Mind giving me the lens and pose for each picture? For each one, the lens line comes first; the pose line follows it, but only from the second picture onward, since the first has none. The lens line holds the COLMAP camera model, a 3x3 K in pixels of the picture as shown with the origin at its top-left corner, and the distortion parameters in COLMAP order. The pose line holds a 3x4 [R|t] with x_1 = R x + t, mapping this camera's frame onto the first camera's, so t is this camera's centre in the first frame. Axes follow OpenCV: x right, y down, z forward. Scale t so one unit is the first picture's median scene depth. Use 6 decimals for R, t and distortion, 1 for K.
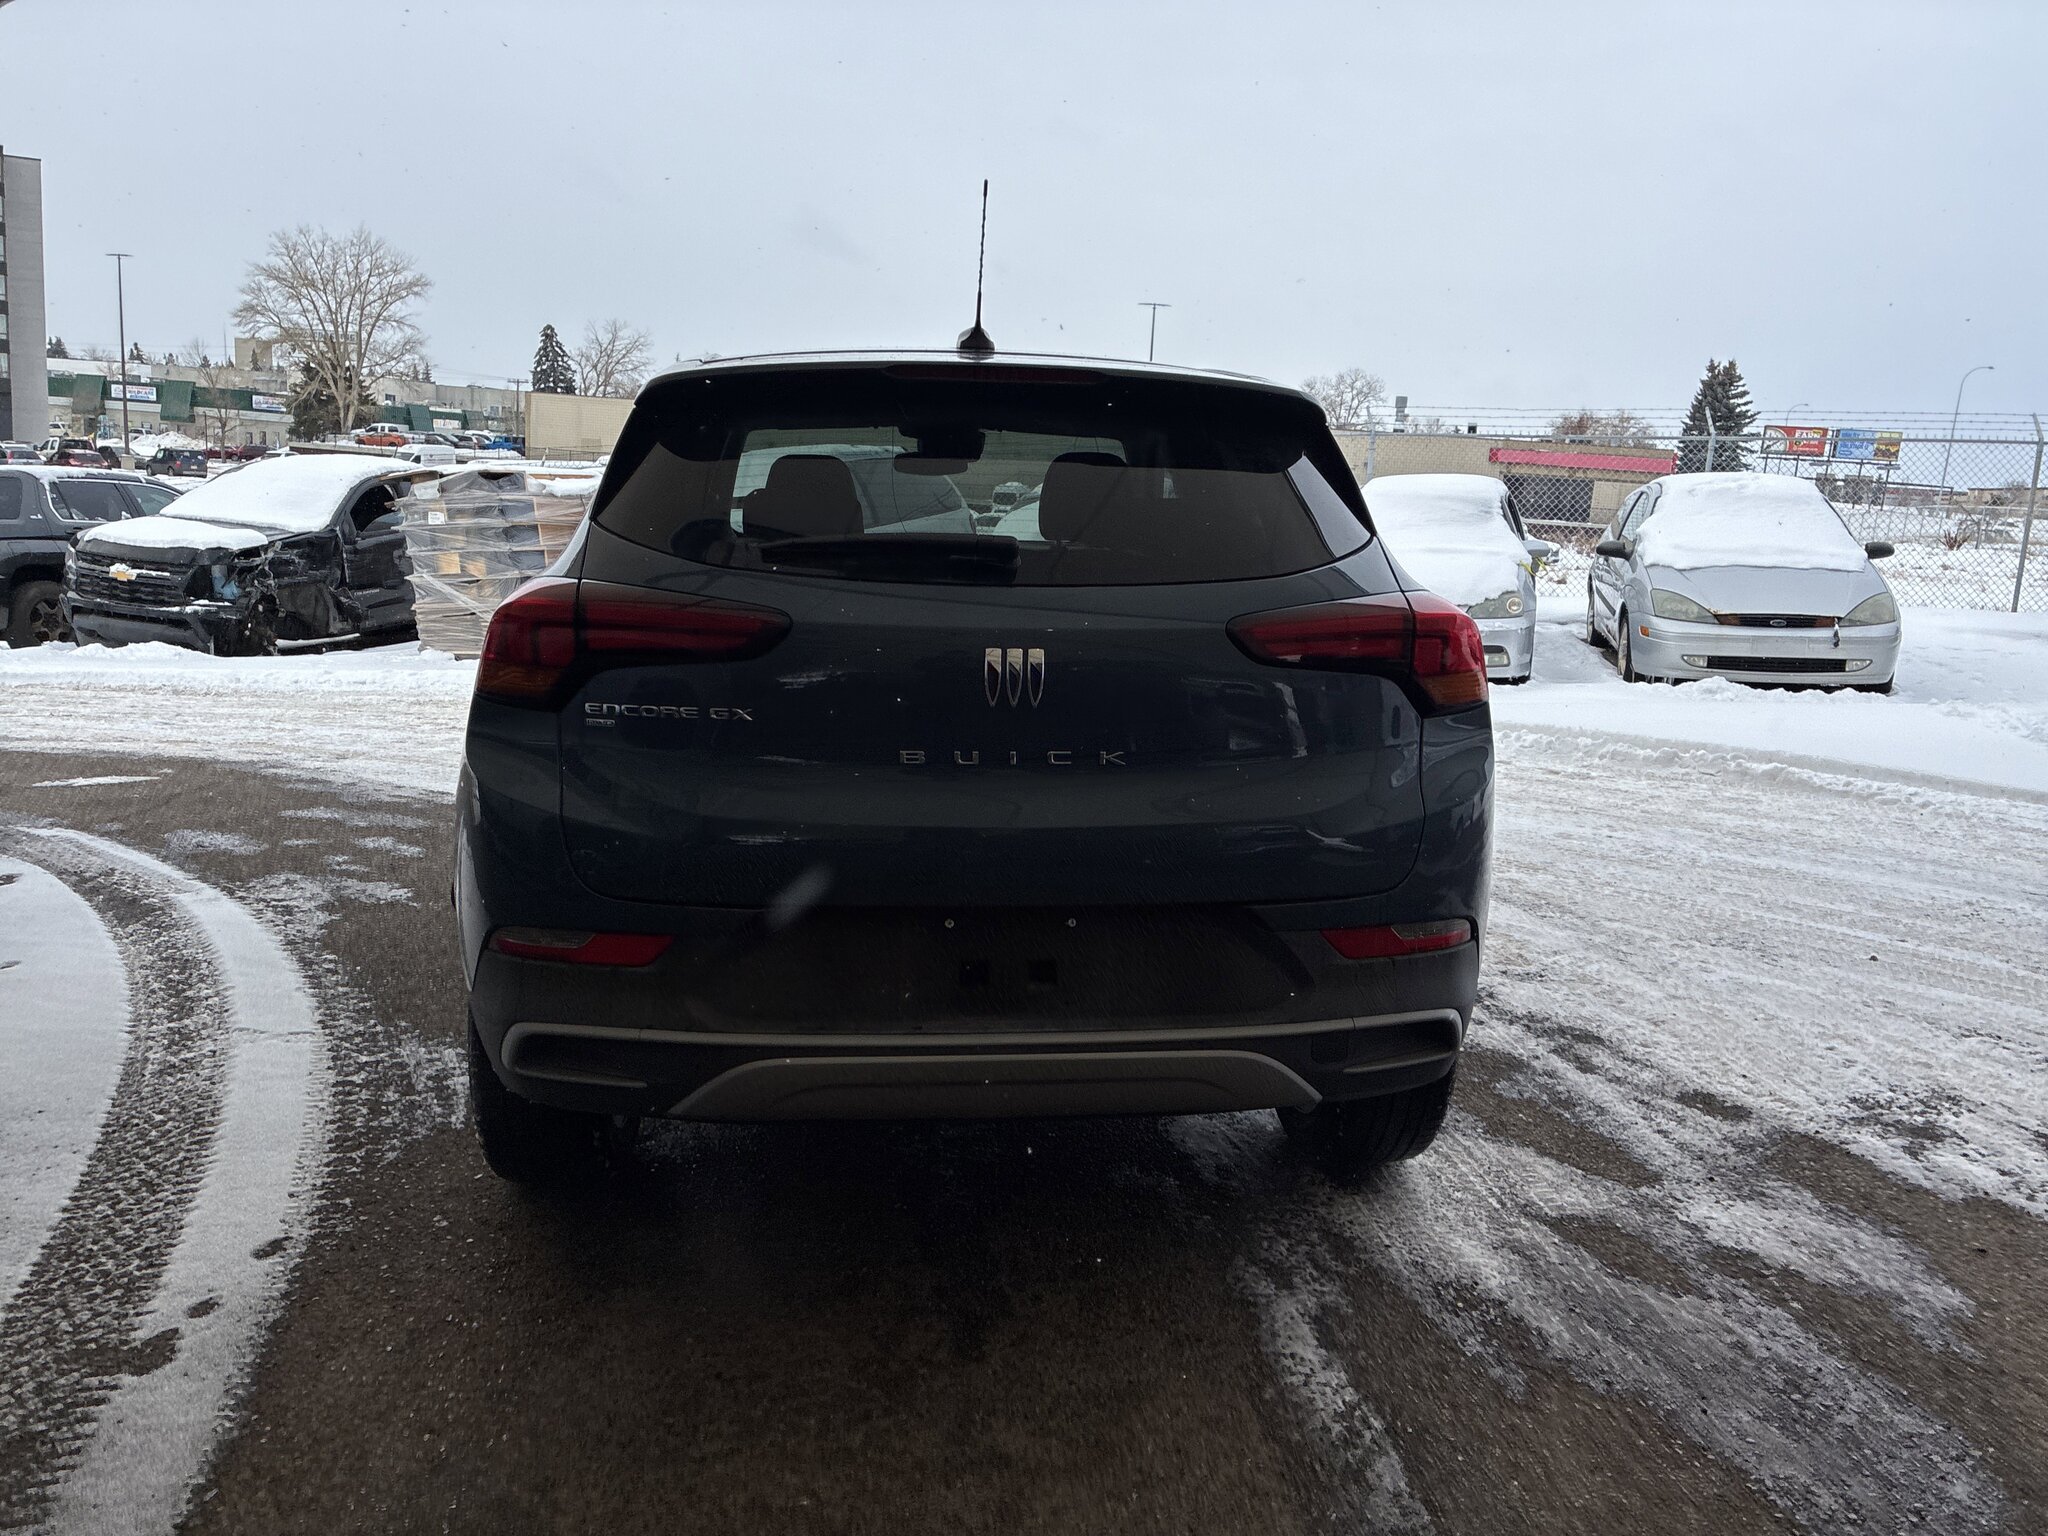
lens RADIAL K [[1550.8, 0, 1022.7], [0, 1550.8, 780.2], [0, 0, 1]] dist [0.058077, -0.077865]
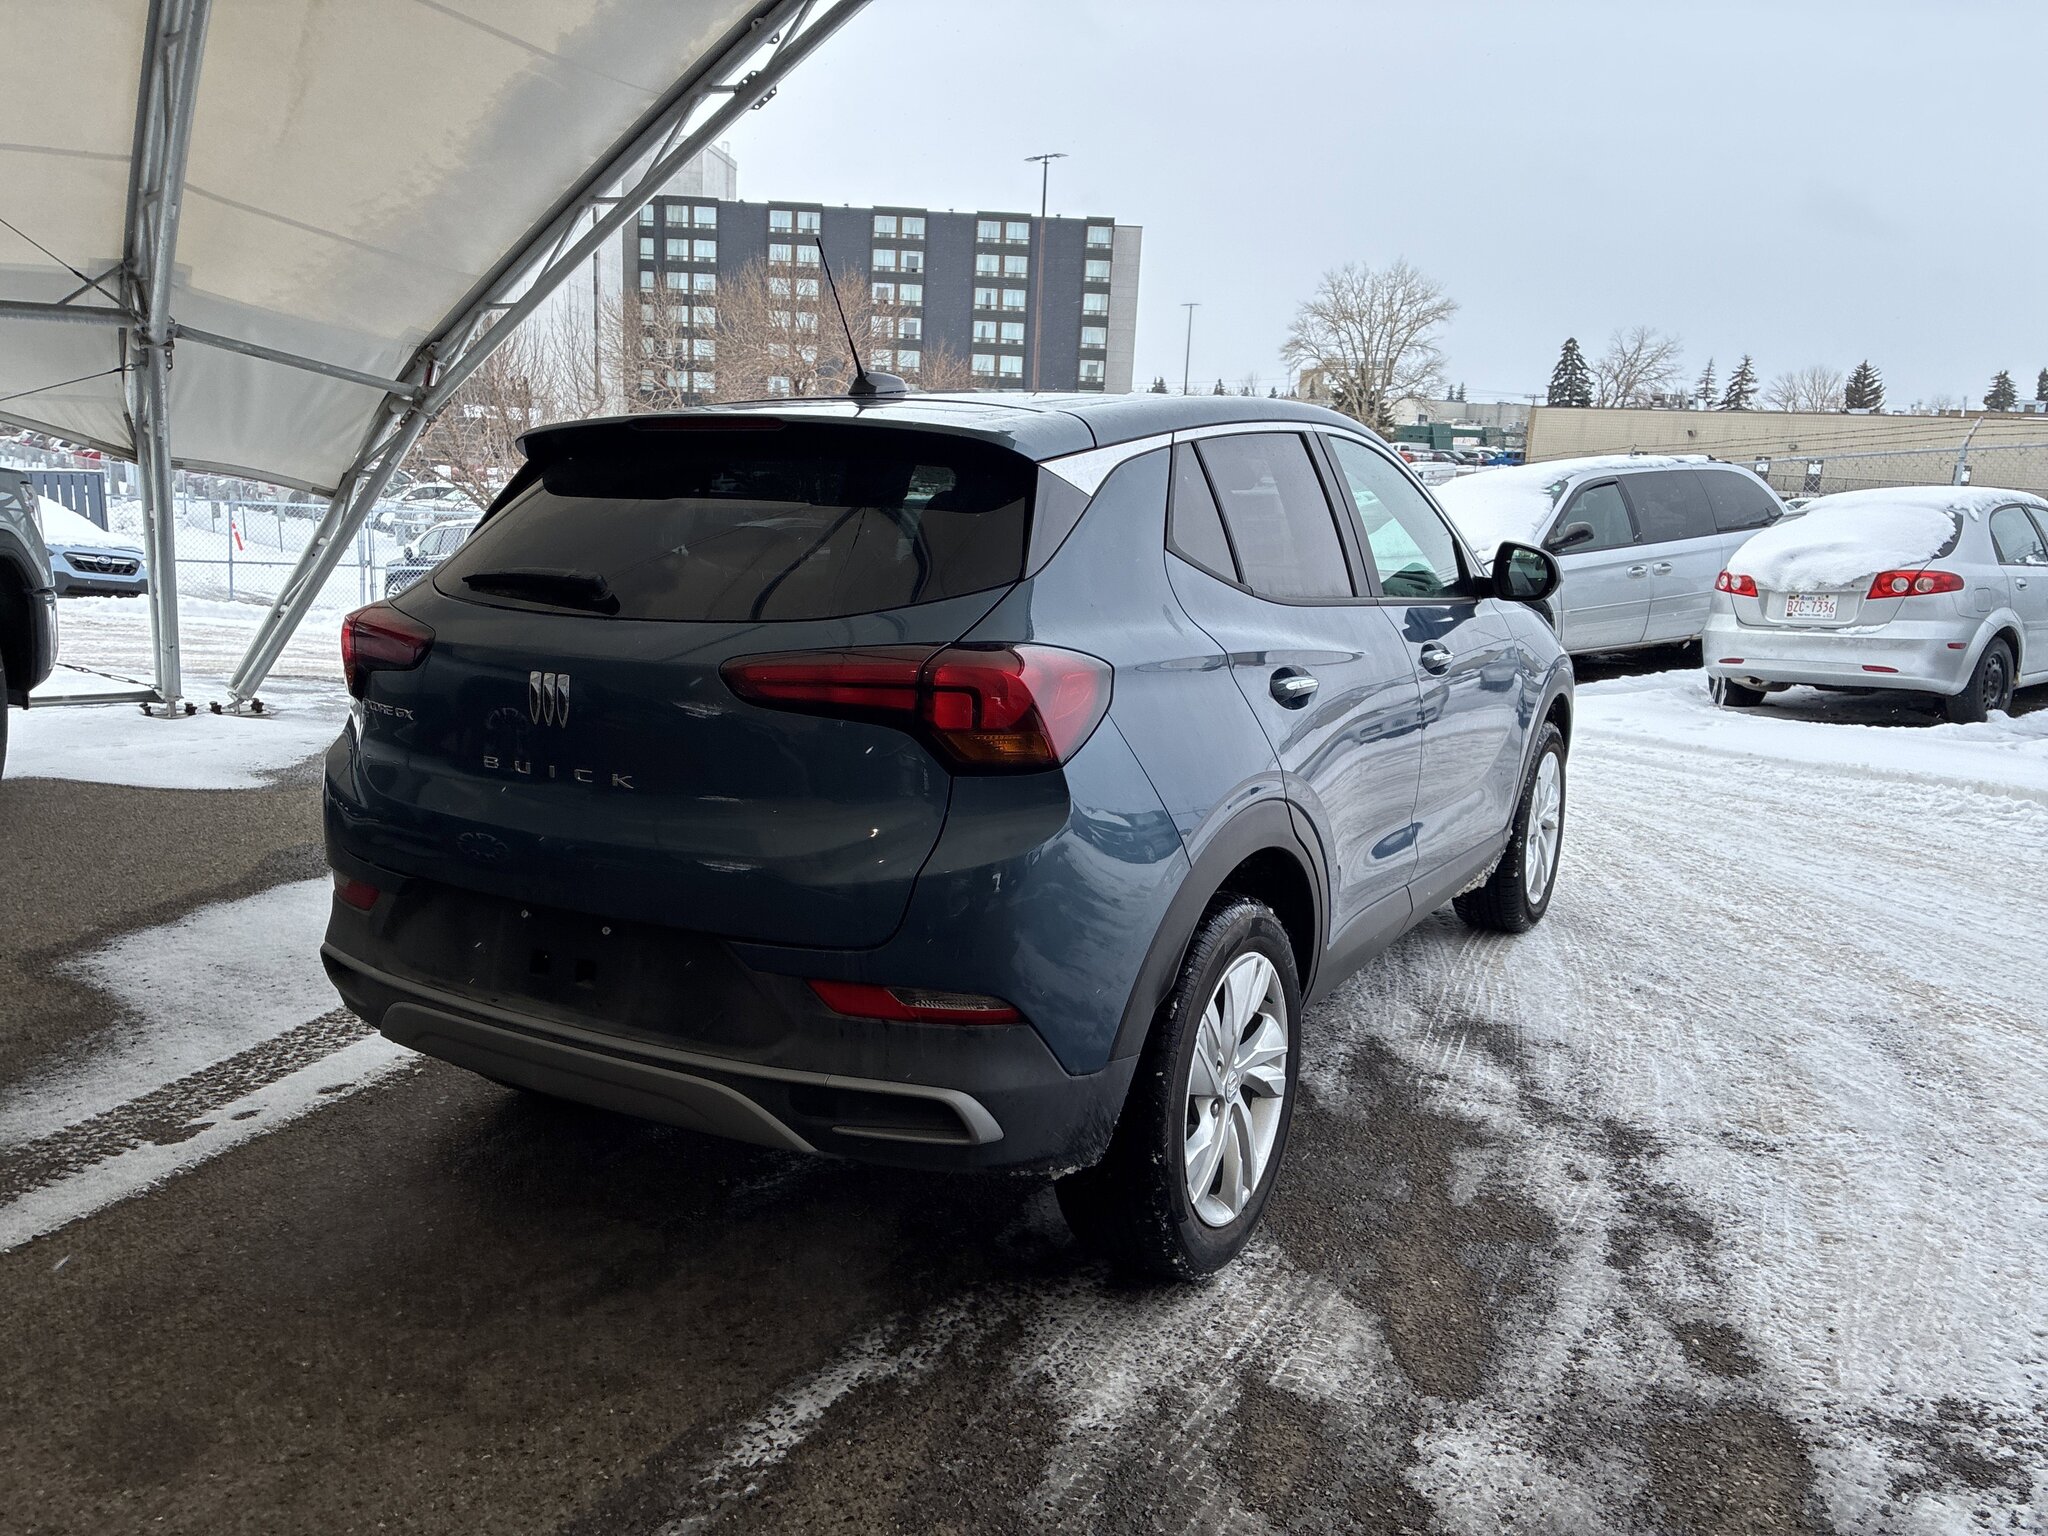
lens RADIAL K [[1552.1, 0, 1033.7], [0, 1552.1, 763.6], [0, 0, 1]] dist [0.061709, -0.078380]
pose [[0.809639, 0.093531, -0.579428, 0.207103], [-0.104488, 0.994420, 0.014518, -0.016344], [0.577552, 0.048789, 0.814894, 0.065818]]
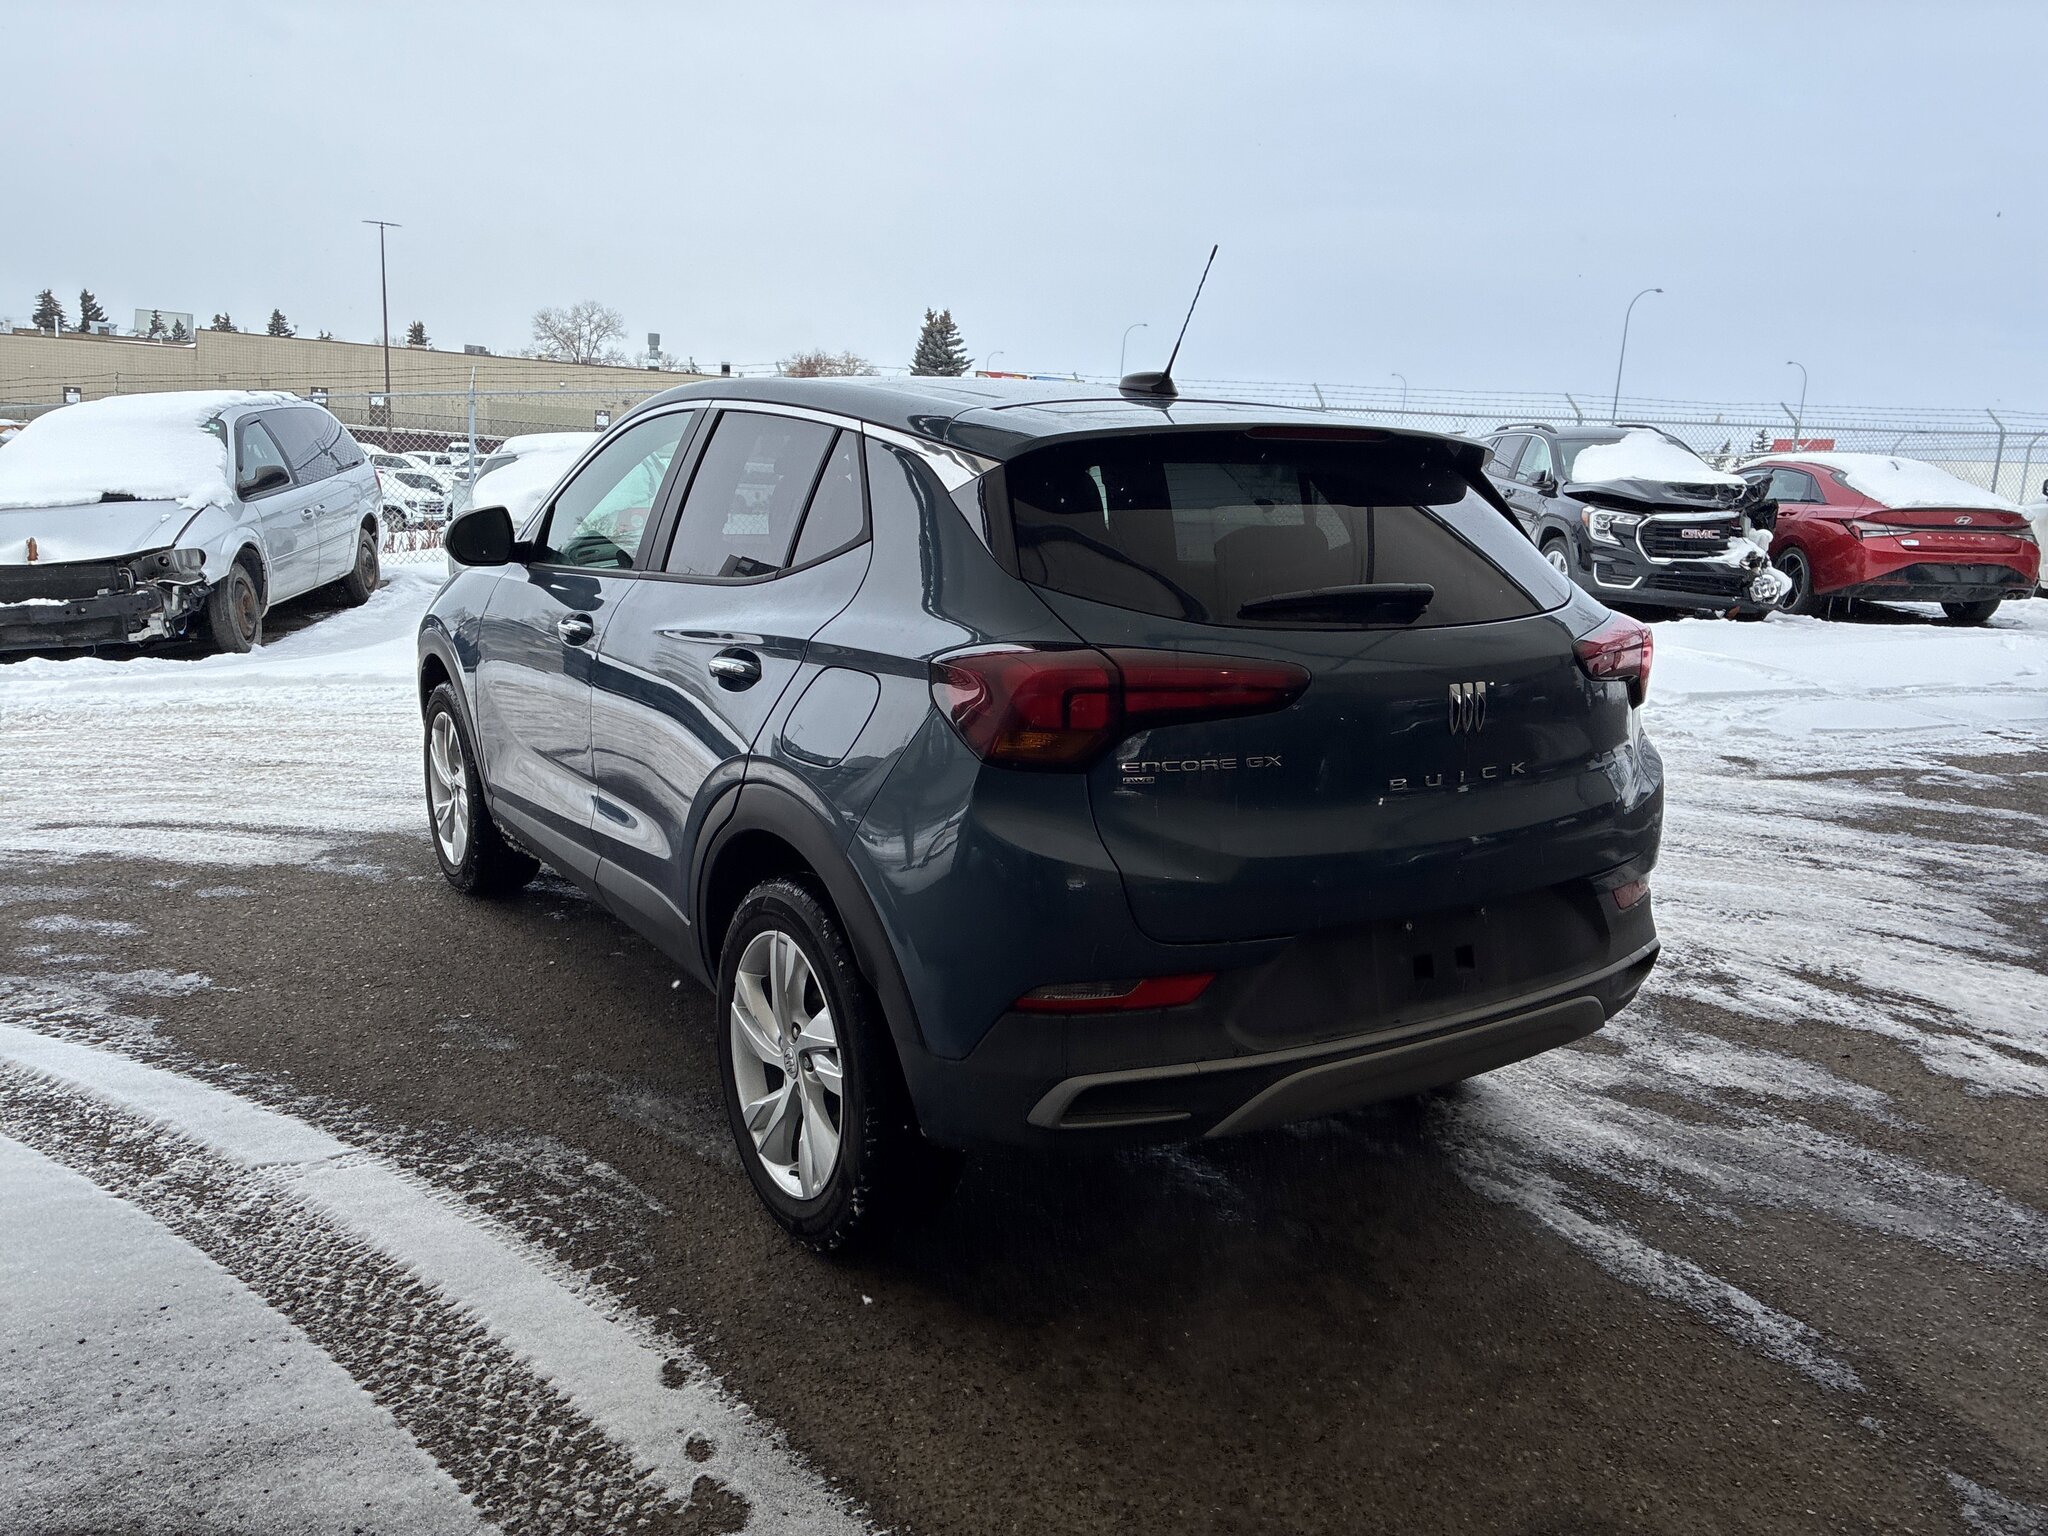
lens RADIAL K [[1566.5, 0, 996.3], [0, 1566.5, 763.3], [0, 0, 1]] dist [0.061959, -0.073251]
pose [[0.892354, -0.093139, 0.441621, -0.188718], [0.080509, 0.995631, 0.047302, -0.024419], [-0.444097, -0.006656, 0.895954, 0.022805]]
